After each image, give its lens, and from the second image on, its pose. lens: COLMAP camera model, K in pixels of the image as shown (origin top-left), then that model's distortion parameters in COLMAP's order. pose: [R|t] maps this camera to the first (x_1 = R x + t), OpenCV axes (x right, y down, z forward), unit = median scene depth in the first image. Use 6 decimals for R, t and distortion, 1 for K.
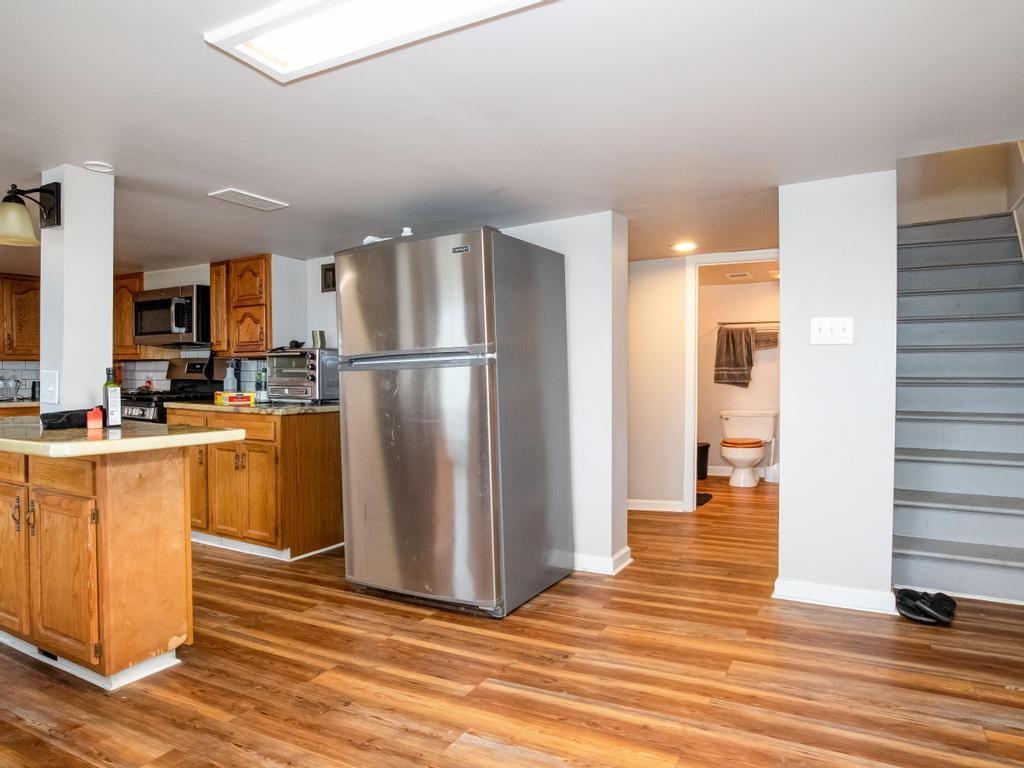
lens RADIAL K [[628.4, 0, 517.4], [0, 628.4, 382.6], [0, 0, 1]] dist [-0.038347, 0.013579]
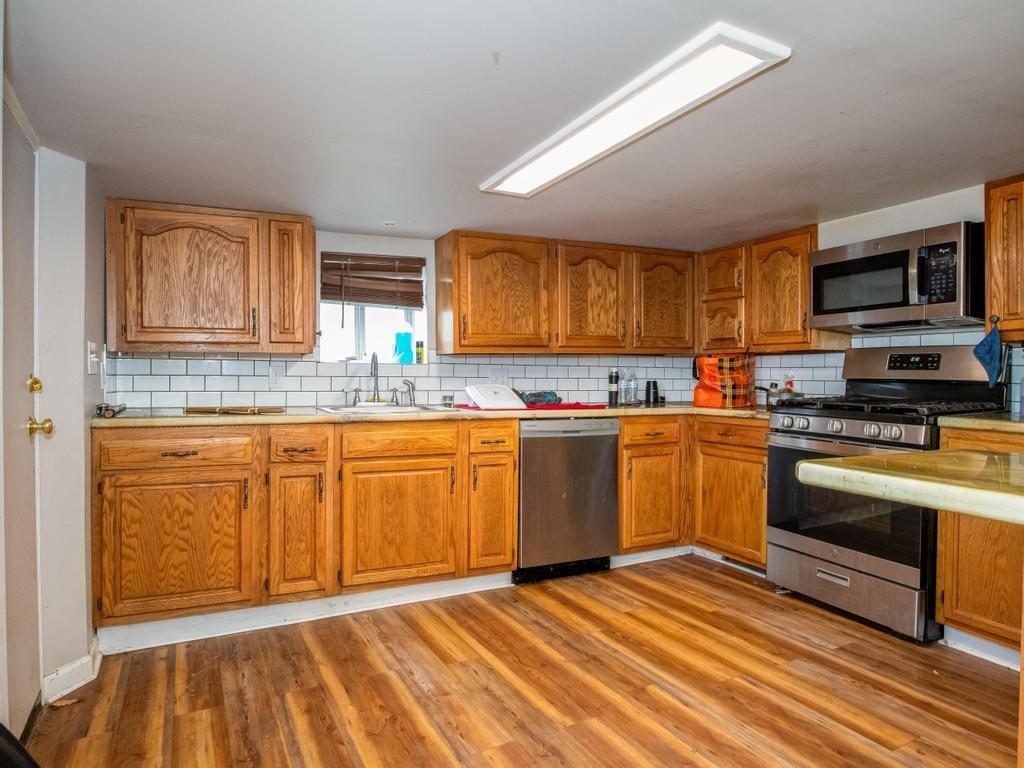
lens RADIAL K [[628.4, 0, 508.7], [0, 628.4, 382.2], [0, 0, 1]] dist [-0.038347, 0.013579]
pose [[0.811621, 0.006590, -0.584147, -0.524977], [-0.008333, 0.999965, -0.000297, 0.001819], [0.584124, 0.005109, 0.811648, 0.261237]]
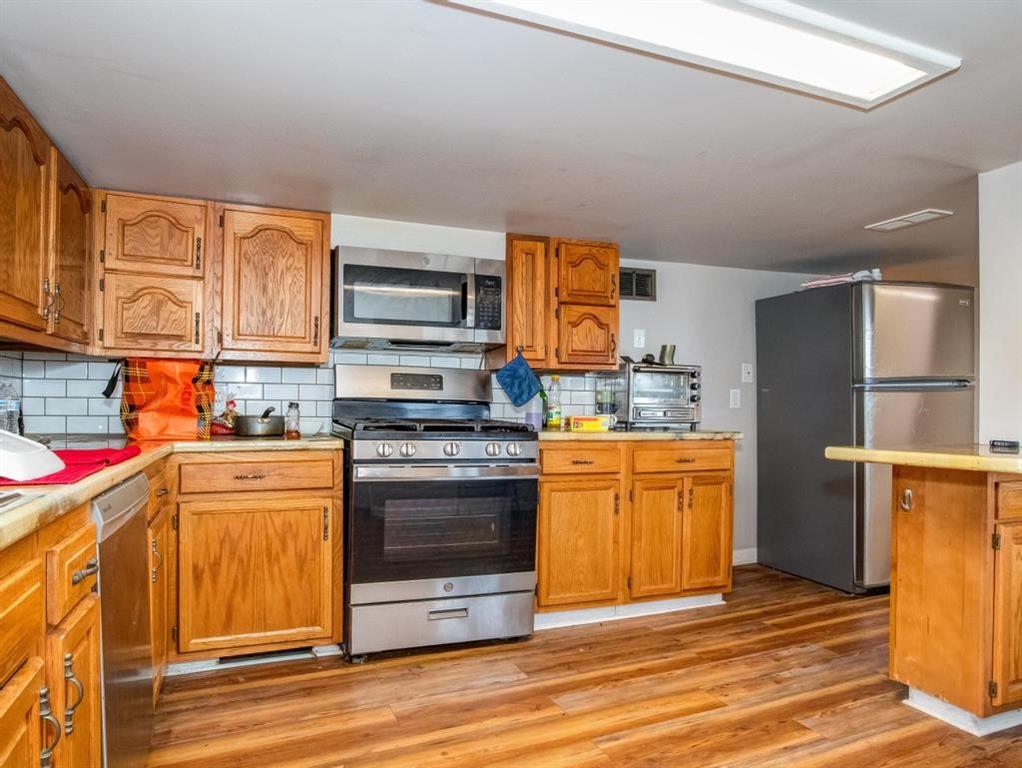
lens RADIAL K [[627.1, 0, 484.8], [0, 627.1, 412.1], [0, 0, 1]] dist [-0.038347, 0.013579]
pose [[0.651411, -0.005004, 0.758709, -1.057879], [0.000713, 0.999982, 0.005983, 0.005375], [-0.758725, -0.003357, 0.651403, 0.566919]]
